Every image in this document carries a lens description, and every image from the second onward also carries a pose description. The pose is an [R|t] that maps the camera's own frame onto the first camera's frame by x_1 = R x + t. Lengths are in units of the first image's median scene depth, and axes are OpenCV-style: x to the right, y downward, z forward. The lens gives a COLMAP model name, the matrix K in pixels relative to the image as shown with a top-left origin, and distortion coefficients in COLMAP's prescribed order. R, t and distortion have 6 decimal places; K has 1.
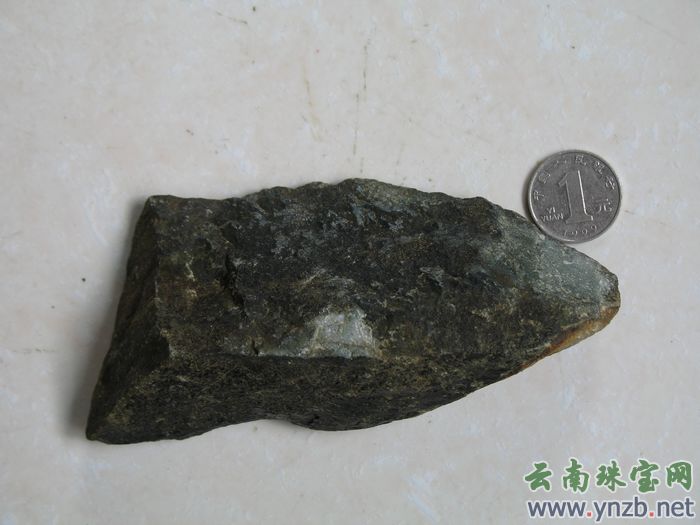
lens RADIAL K [[1466.9, 0, 350.0], [0, 1466.9, 262.5], [0, 0, 1]] dist [-0.017114, 0.155903]
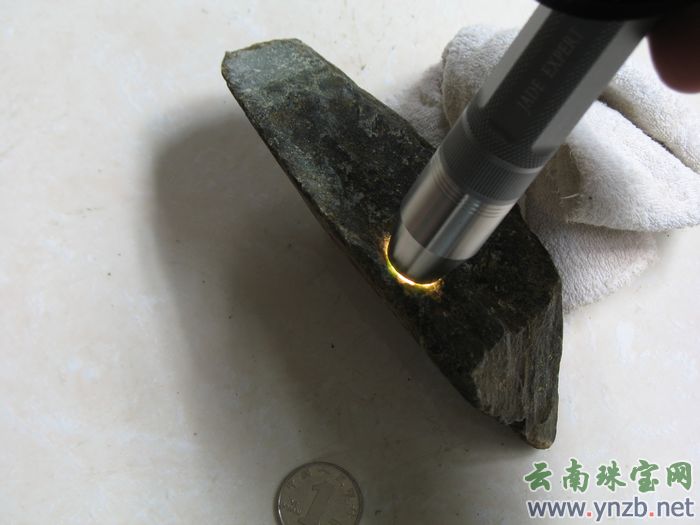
lens RADIAL K [[1466.9, 0, 350.0], [0, 1466.9, 262.5], [0, 0, 1]] dist [-0.017114, 0.155903]
pose [[-0.662324, -0.673836, 0.327523, -0.353354], [0.248571, 0.214759, 0.944506, -0.983807], [-0.706780, 0.706982, 0.025256, 1.014380]]
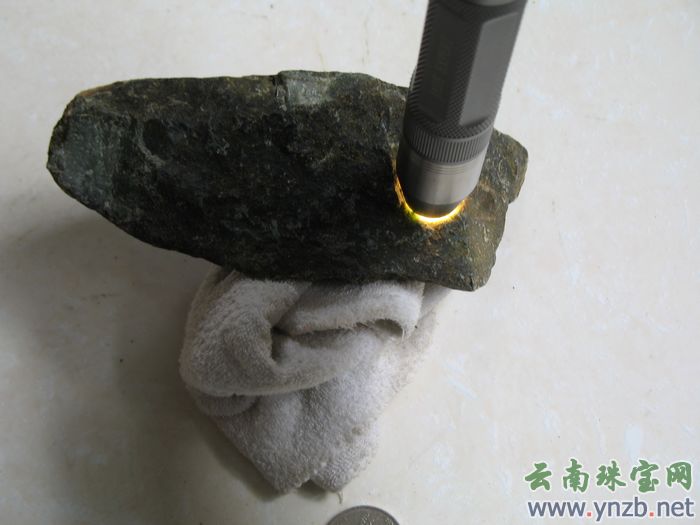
lens RADIAL K [[1466.9, 0, 350.0], [0, 1466.9, 262.5], [0, 0, 1]] dist [-0.017114, 0.155903]
pose [[-0.996834, -0.079250, 0.006432, -0.056619], [0.056314, -0.646586, 0.760760, -0.853496], [-0.056132, 0.758714, 0.649002, 0.328693]]
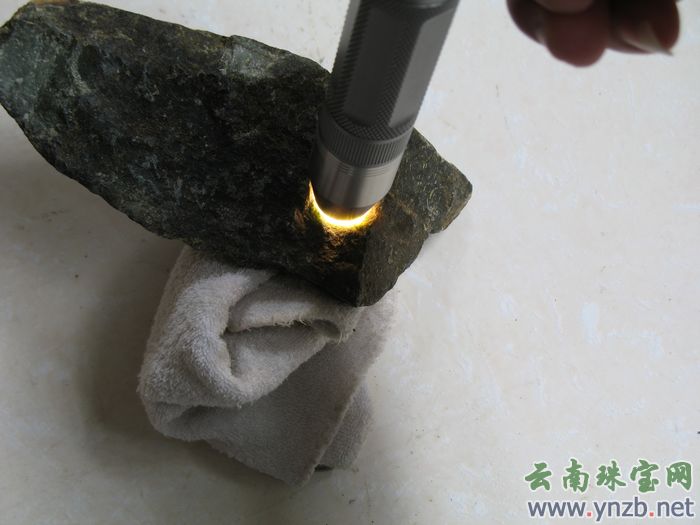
lens RADIAL K [[1466.9, 0, 350.0], [0, 1466.9, 262.5], [0, 0, 1]] dist [-0.017114, 0.155903]
pose [[-0.929659, -0.360452, 0.076208, -0.205190], [0.293752, -0.600369, 0.743819, -0.800790], [-0.222358, 0.713884, 0.664022, 0.324058]]
